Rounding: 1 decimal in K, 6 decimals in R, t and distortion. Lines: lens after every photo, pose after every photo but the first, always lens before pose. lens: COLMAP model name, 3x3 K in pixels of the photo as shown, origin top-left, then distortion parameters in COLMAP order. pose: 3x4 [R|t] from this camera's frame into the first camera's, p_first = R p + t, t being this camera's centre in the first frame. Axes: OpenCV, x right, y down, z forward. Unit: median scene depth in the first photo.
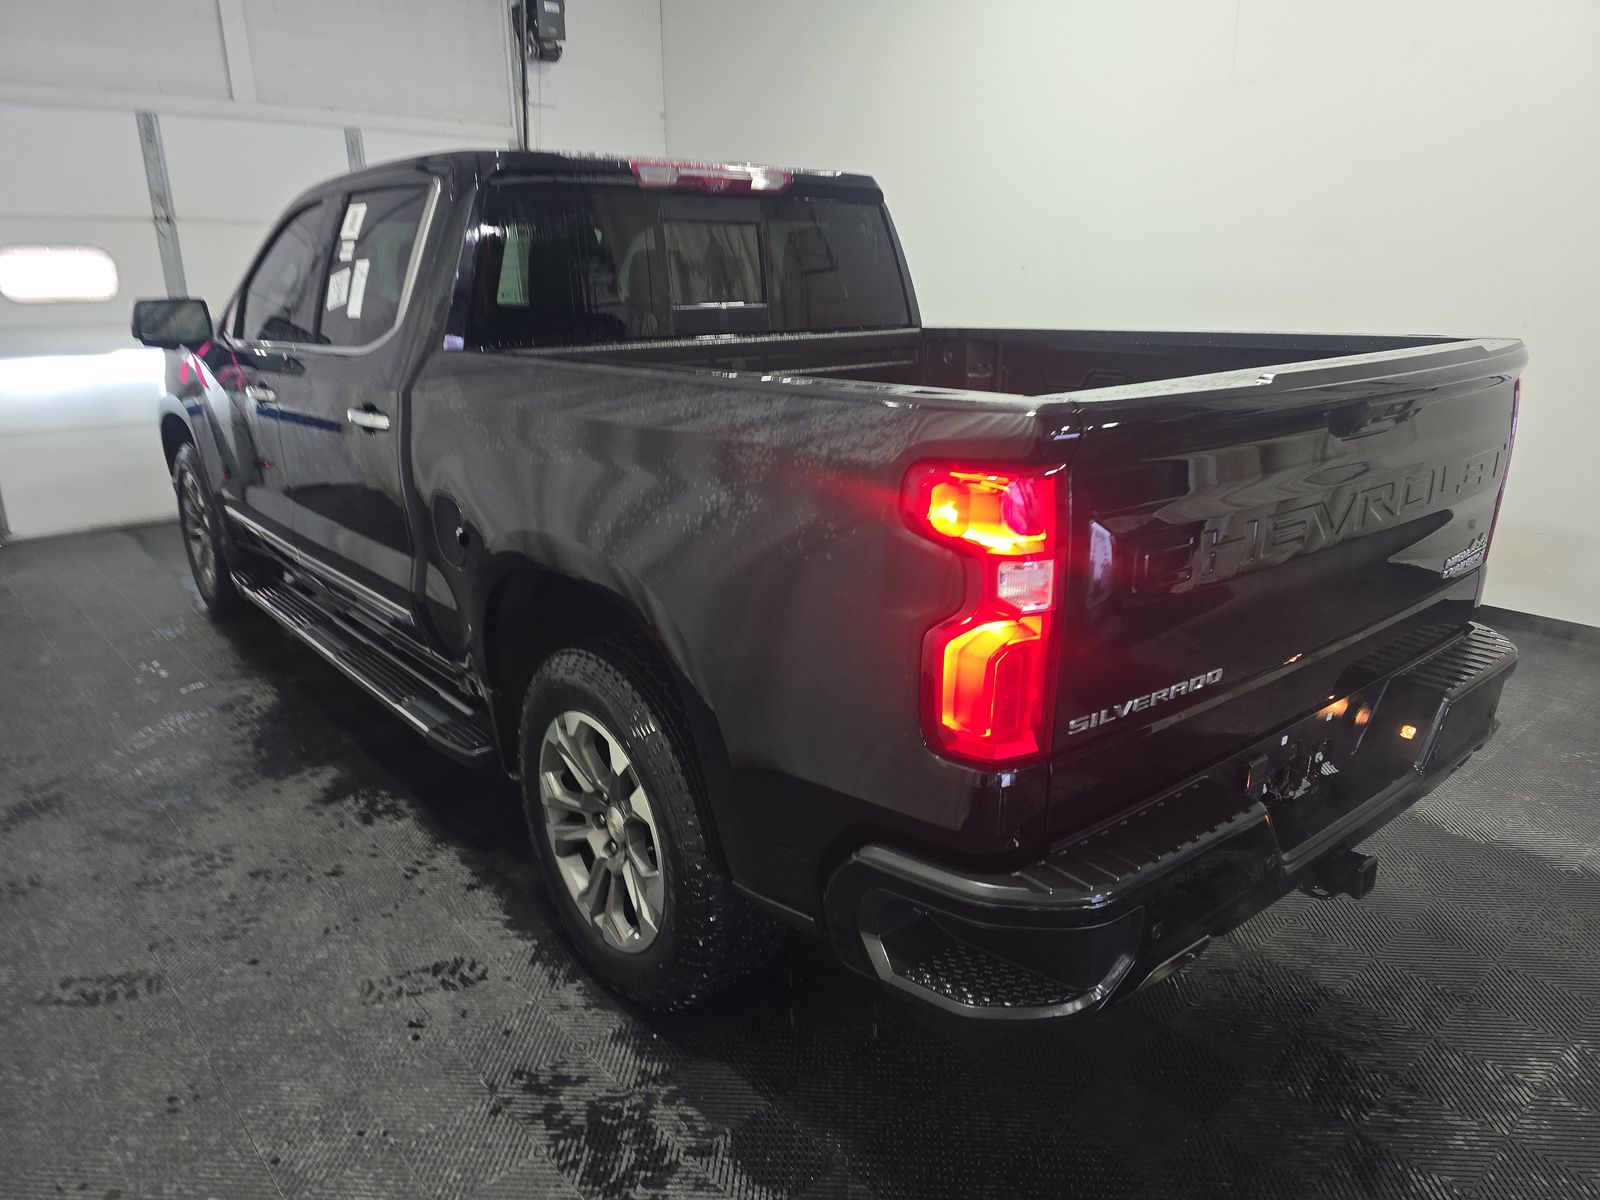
lens RADIAL K [[1067.8, 0, 802.1], [0, 1067.8, 602.4], [0, 0, 1]] dist [0.030104, -0.020756]
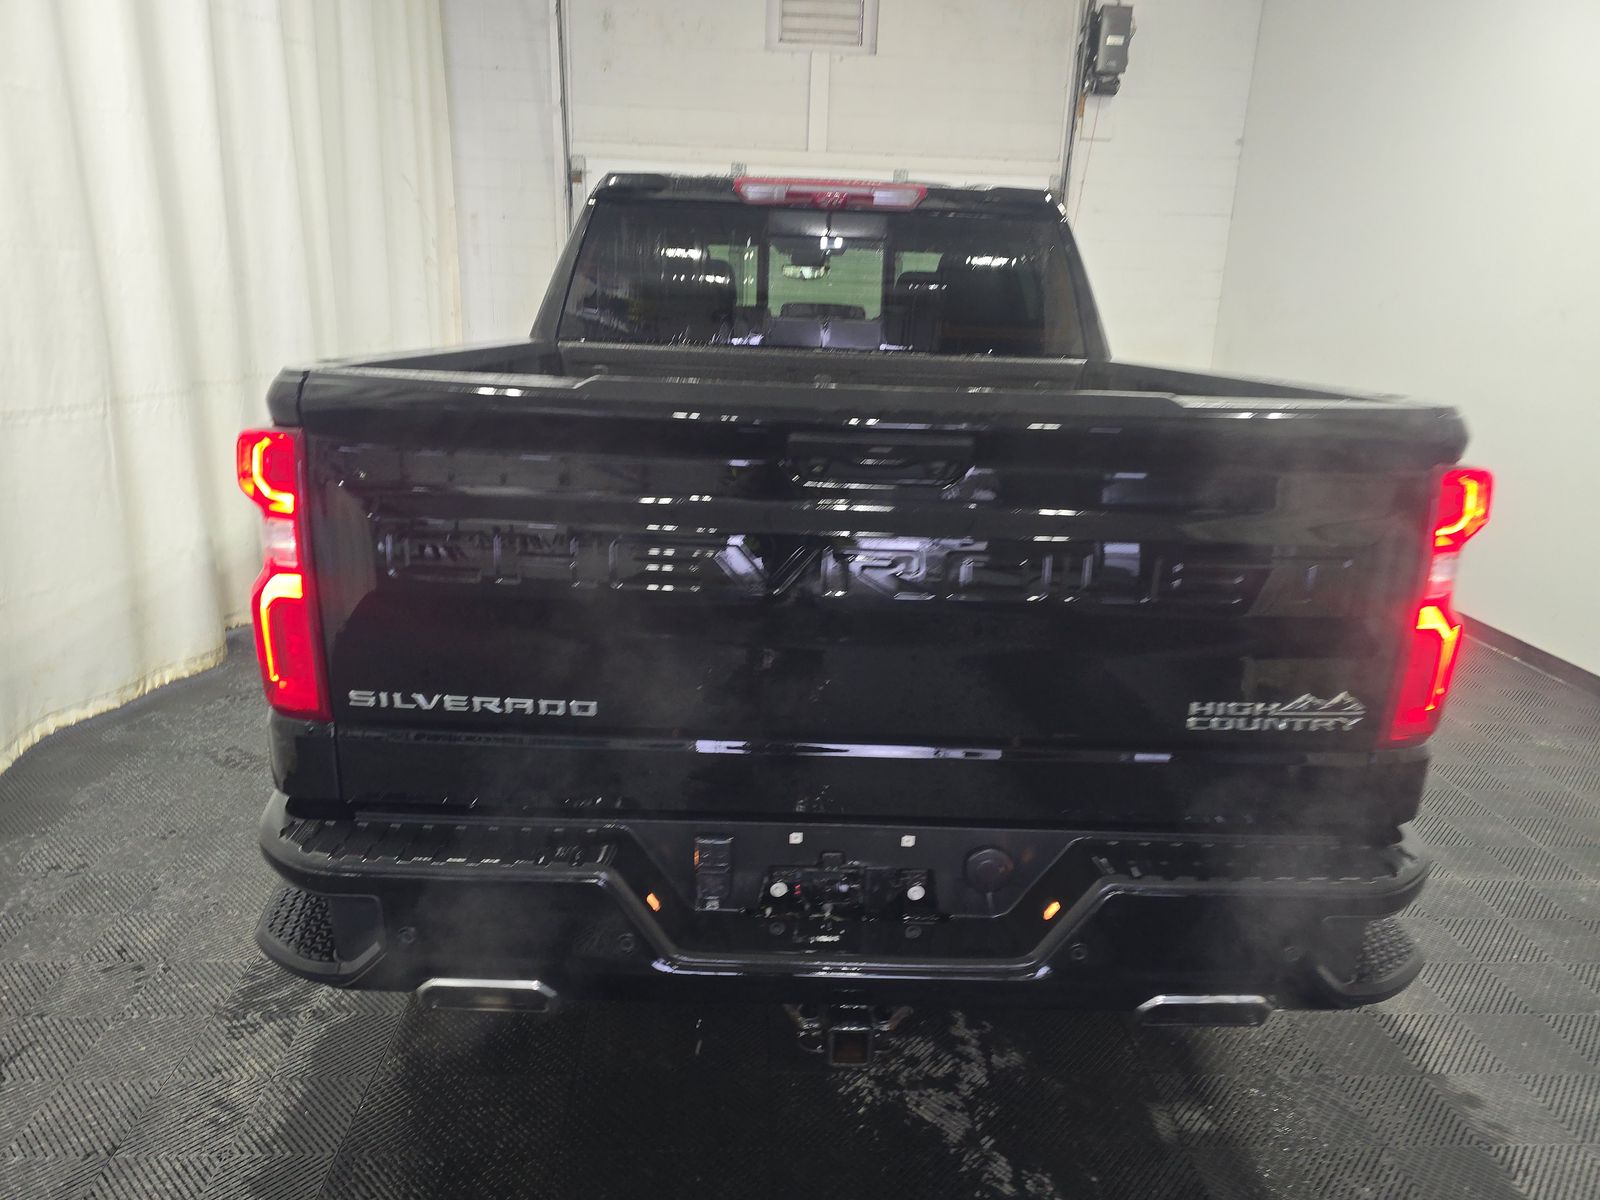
lens RADIAL K [[1067.8, 0, 797.9], [0, 1067.8, 606.8], [0, 0, 1]] dist [0.030104, -0.020756]
pose [[0.774548, 0.201896, -0.599428, 0.353312], [-0.222100, 0.974156, 0.041124, -0.030852], [0.592239, 0.101280, 0.799372, 0.129977]]
